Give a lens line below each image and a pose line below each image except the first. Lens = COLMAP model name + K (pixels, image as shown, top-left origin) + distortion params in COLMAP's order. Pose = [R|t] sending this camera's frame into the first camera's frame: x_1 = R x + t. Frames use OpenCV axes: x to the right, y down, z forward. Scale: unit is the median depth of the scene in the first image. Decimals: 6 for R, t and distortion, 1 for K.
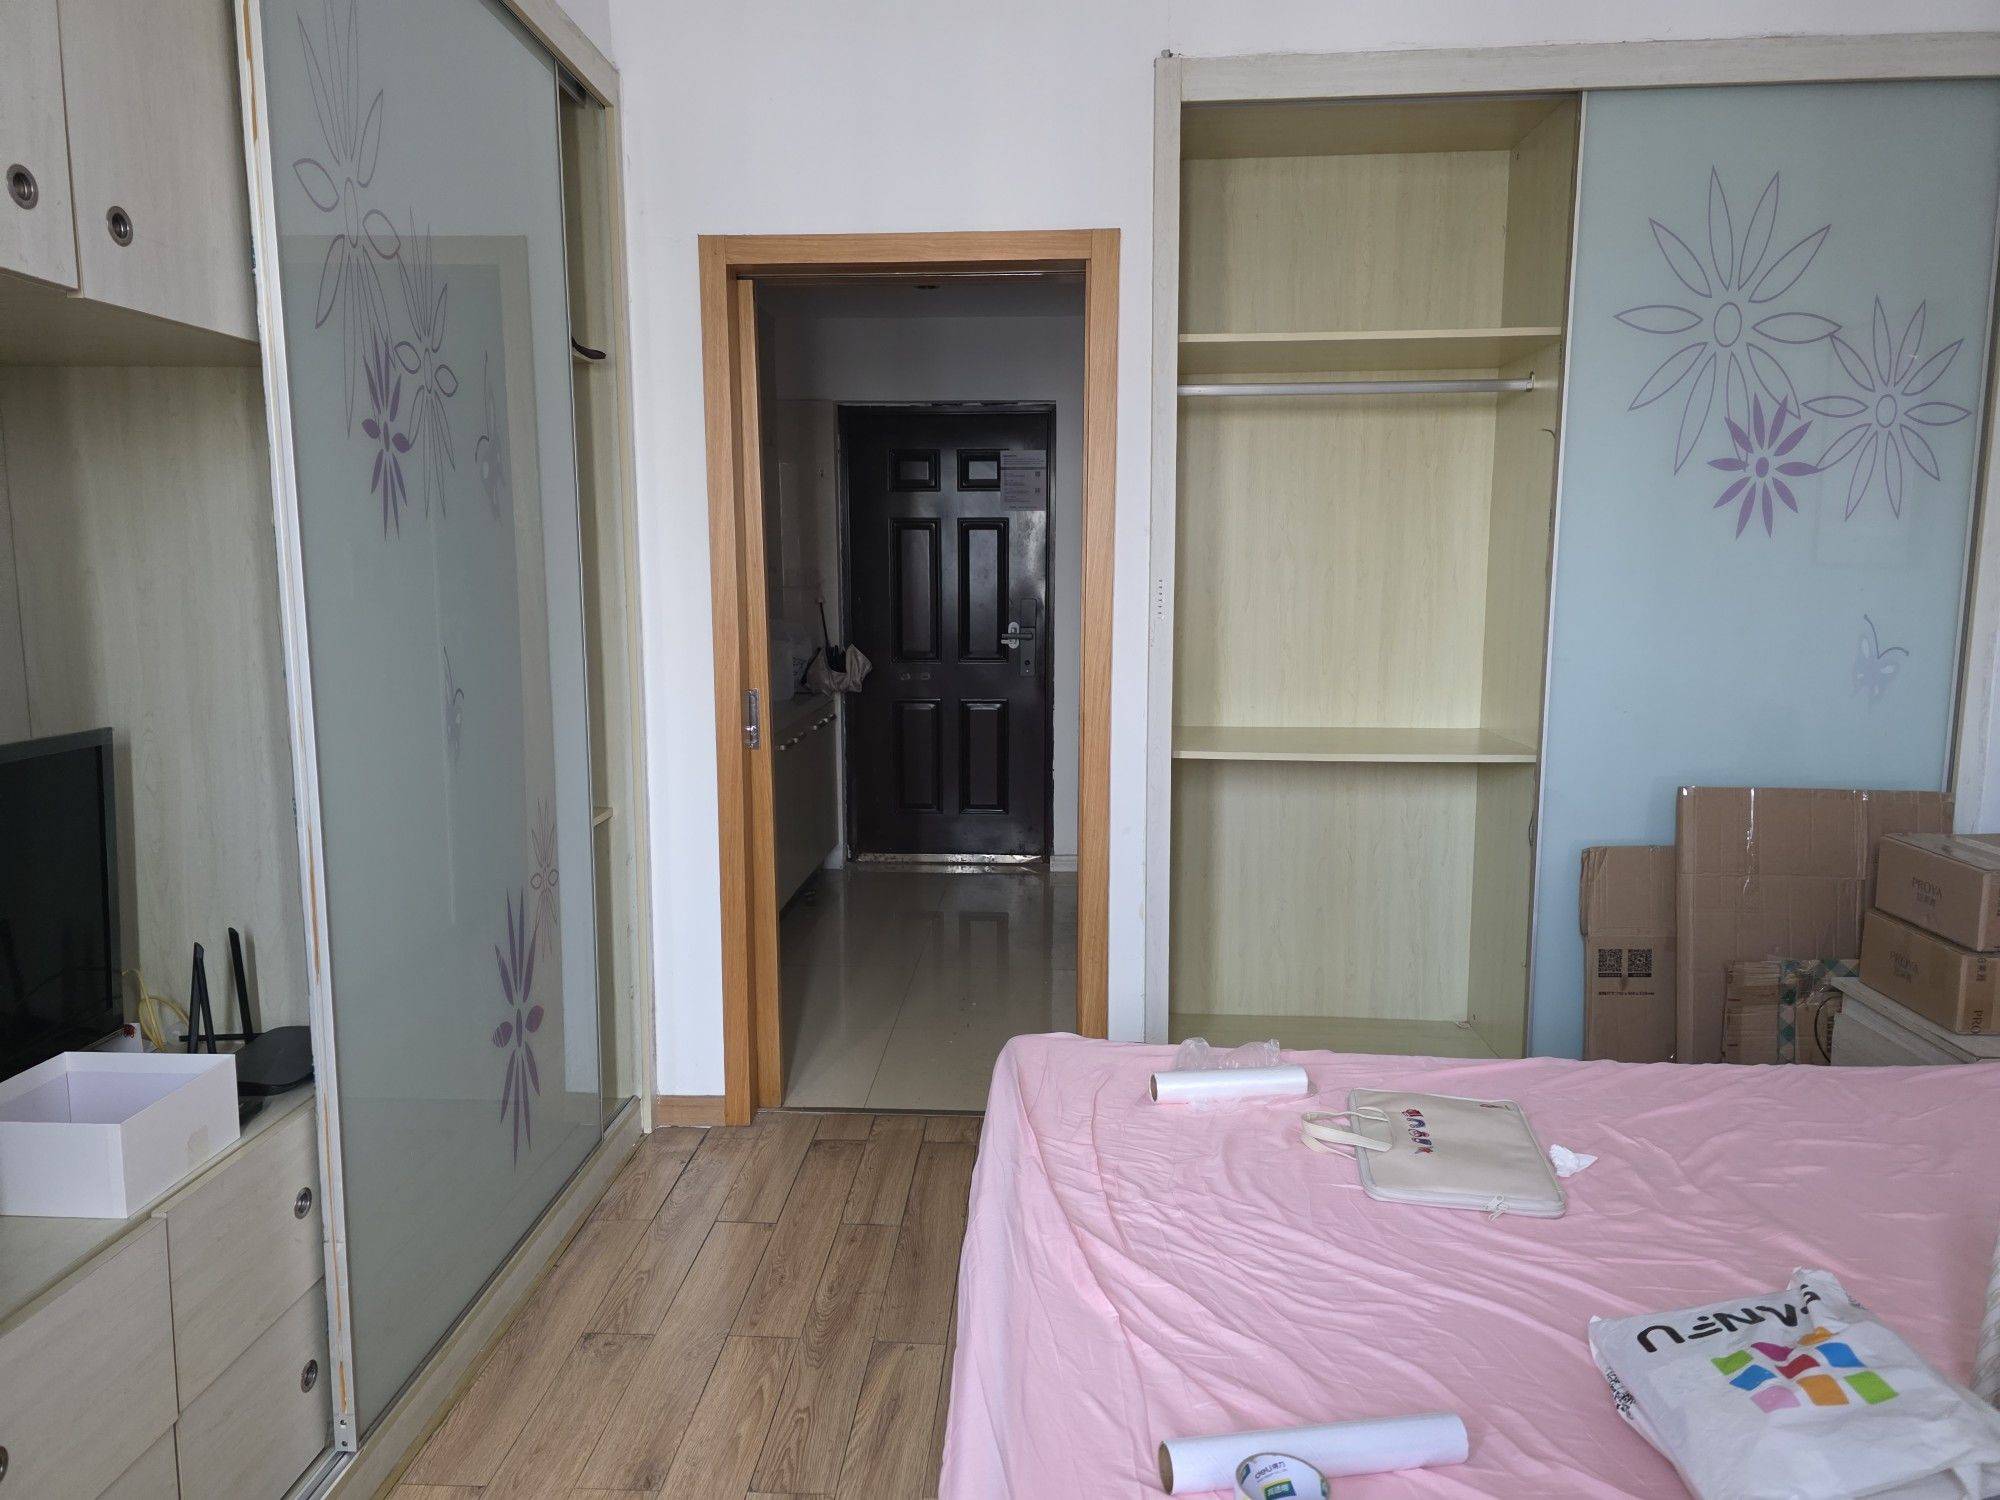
lens RADIAL K [[1372.8, 0, 999.8], [0, 1372.8, 759.6], [0, 0, 1]] dist [0.072920, -0.043660]
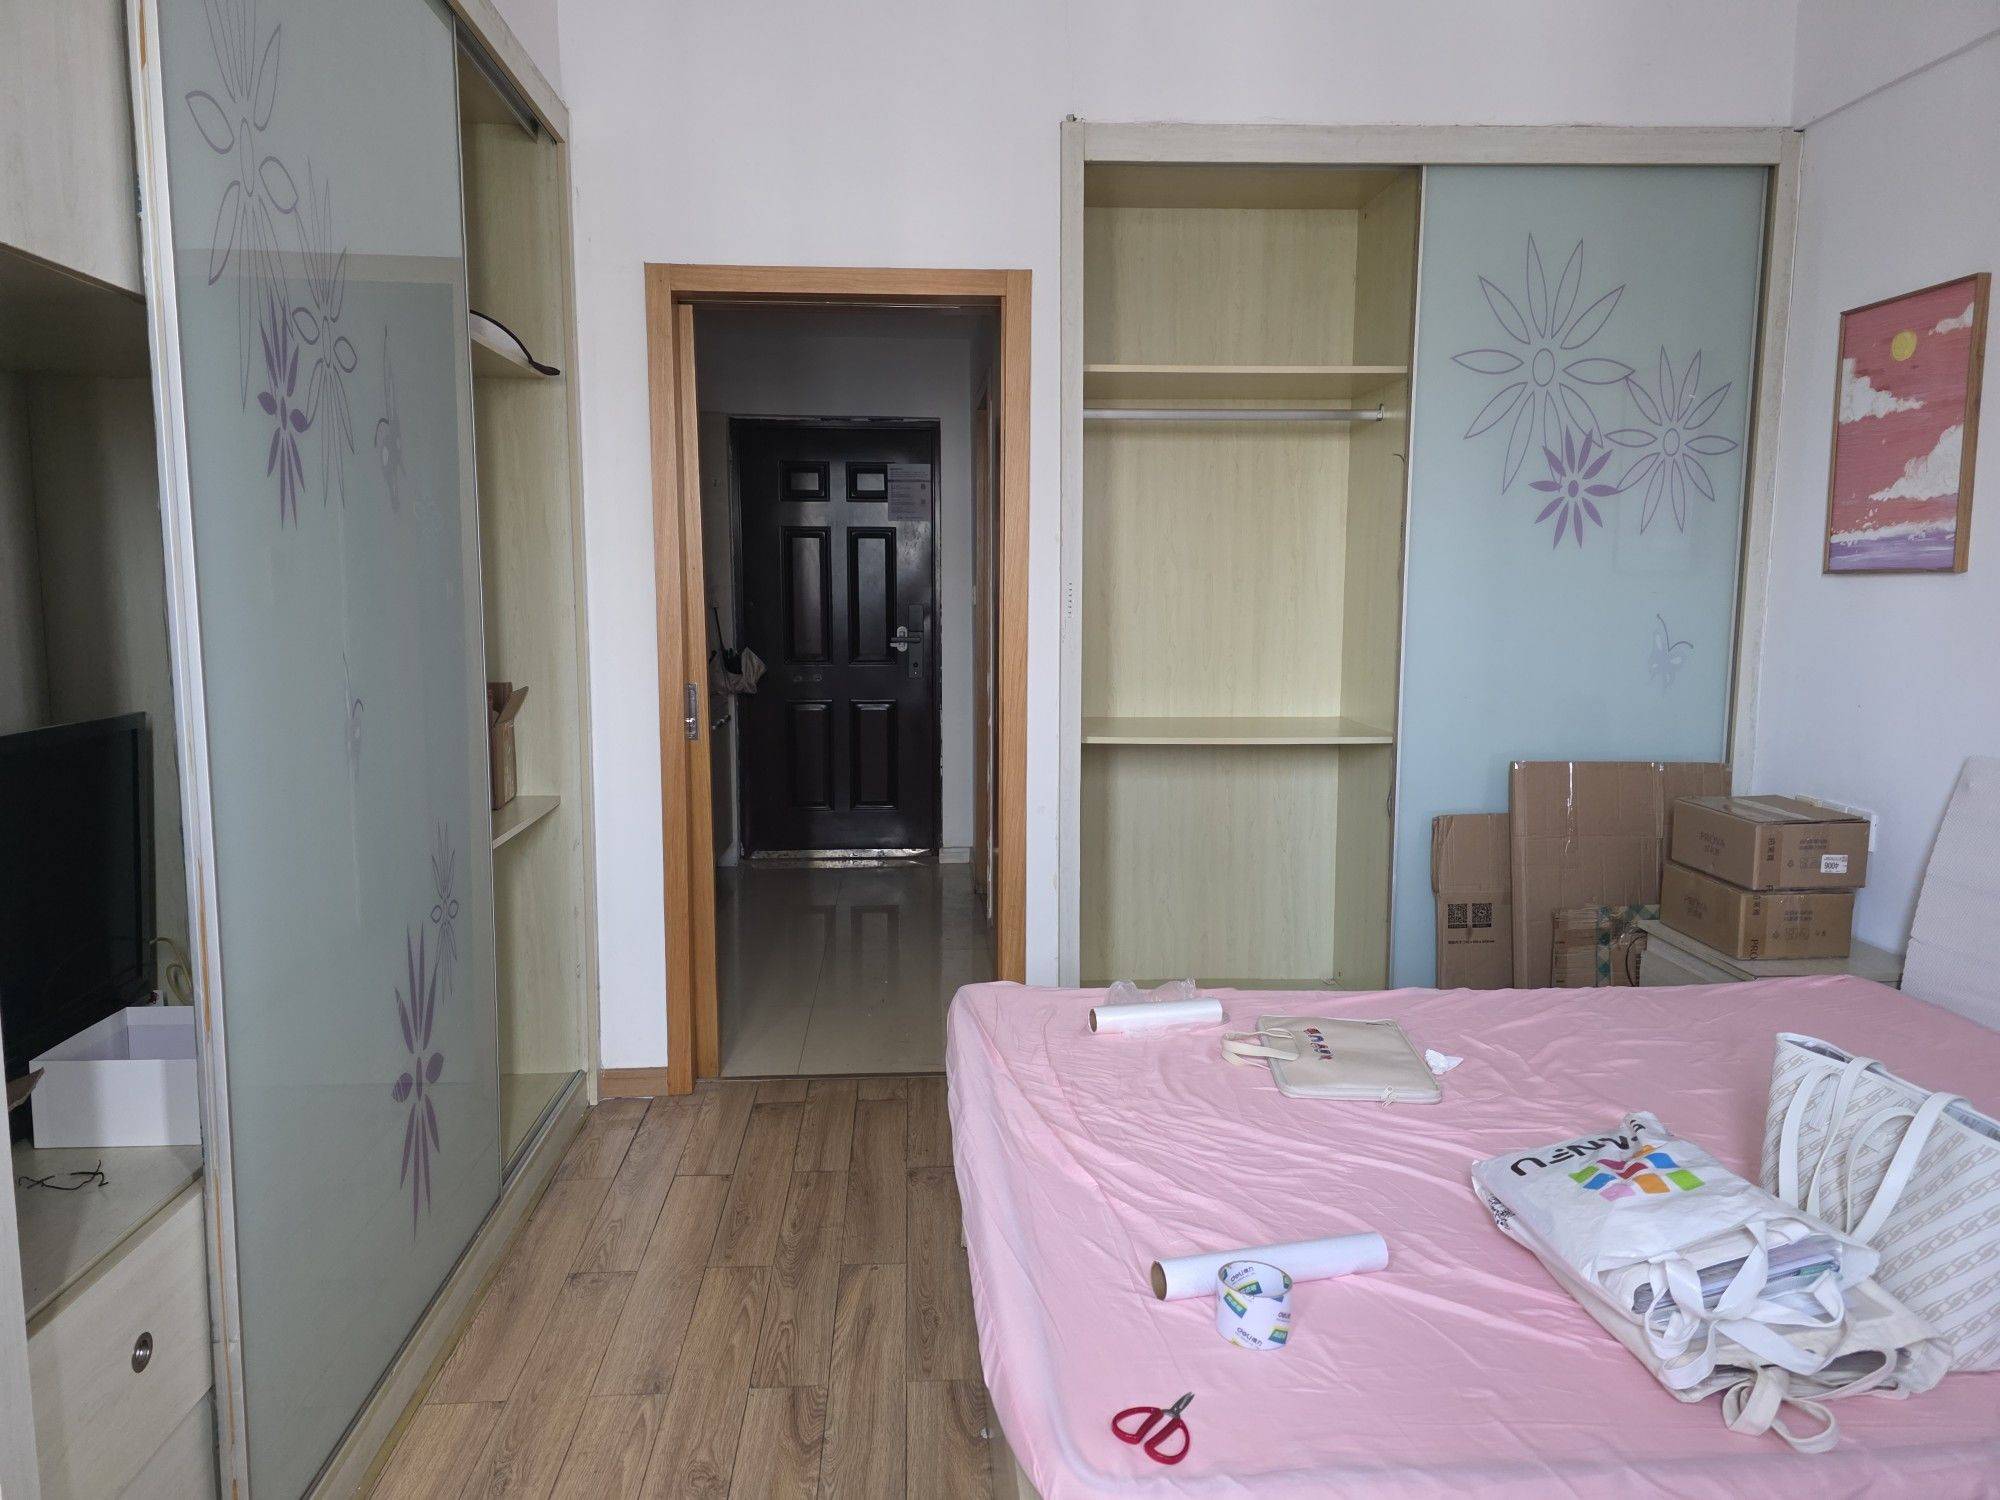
lens RADIAL K [[1392.1, 0, 1000.0], [0, 1392.1, 750.0], [0, 0, 1]] dist [0.072416, -0.002550]
pose [[0.992562, -0.012077, 0.121138, -0.080619], [0.014217, 0.999758, -0.016813, 0.023991], [-0.120906, 0.018410, 0.992493, -0.116378]]
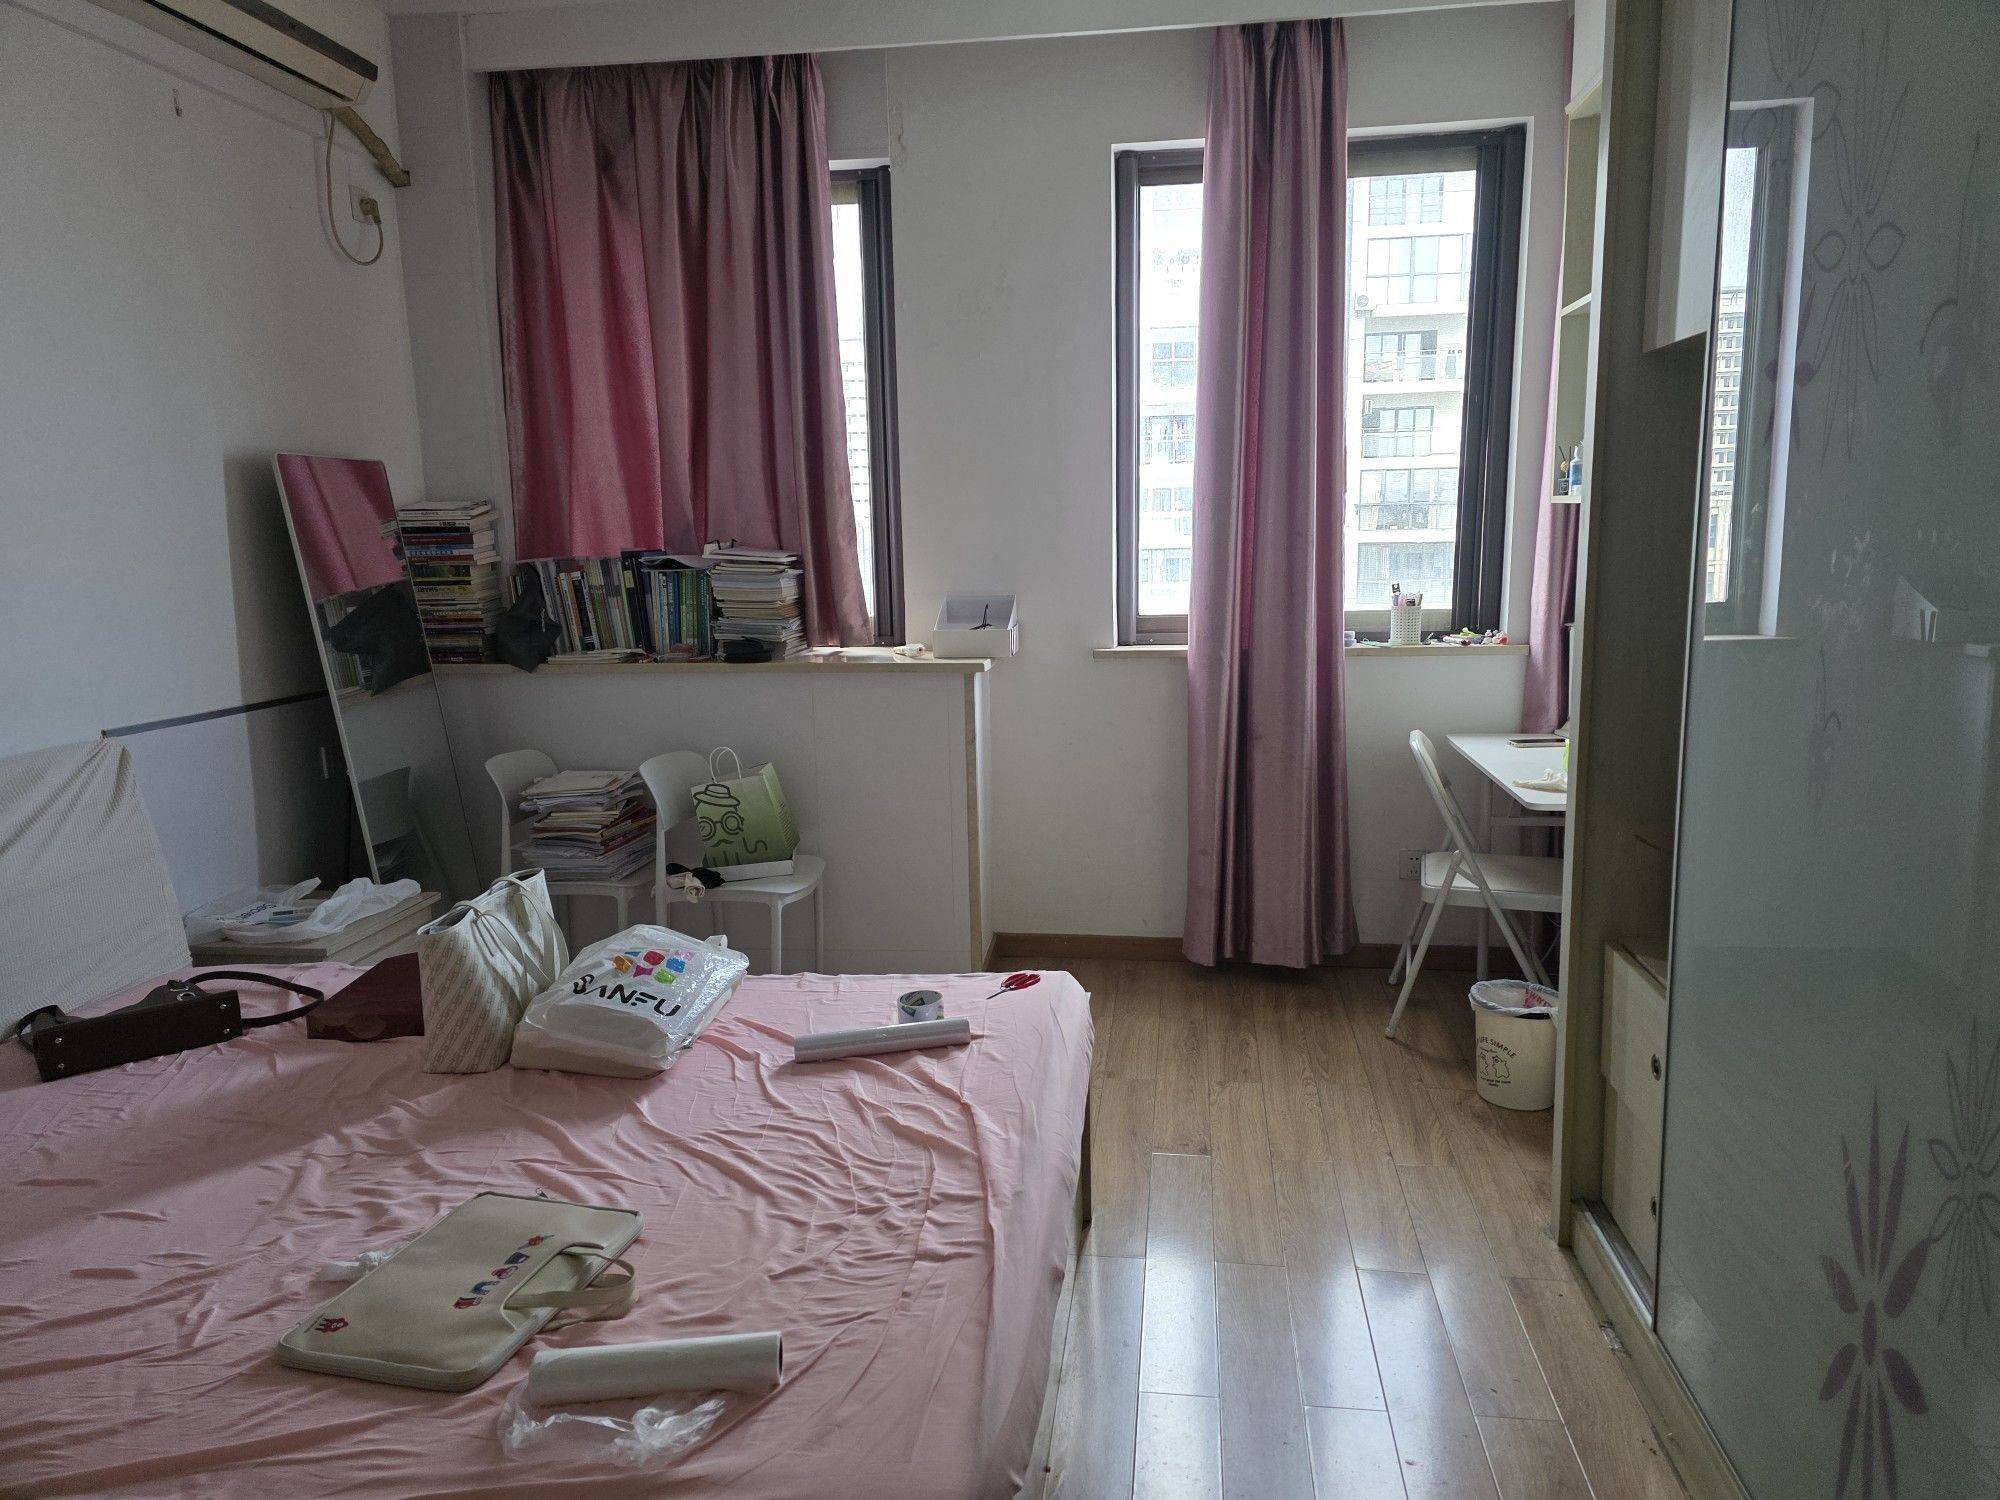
lens RADIAL K [[1372.8, 0, 999.8], [0, 1372.8, 759.6], [0, 0, 1]] dist [0.072920, -0.043660]
pose [[-0.997004, 0.007733, 0.076956, -0.038469], [0.029717, 0.956918, 0.288834, -0.184359], [-0.071407, 0.290256, -0.954281, 1.269677]]
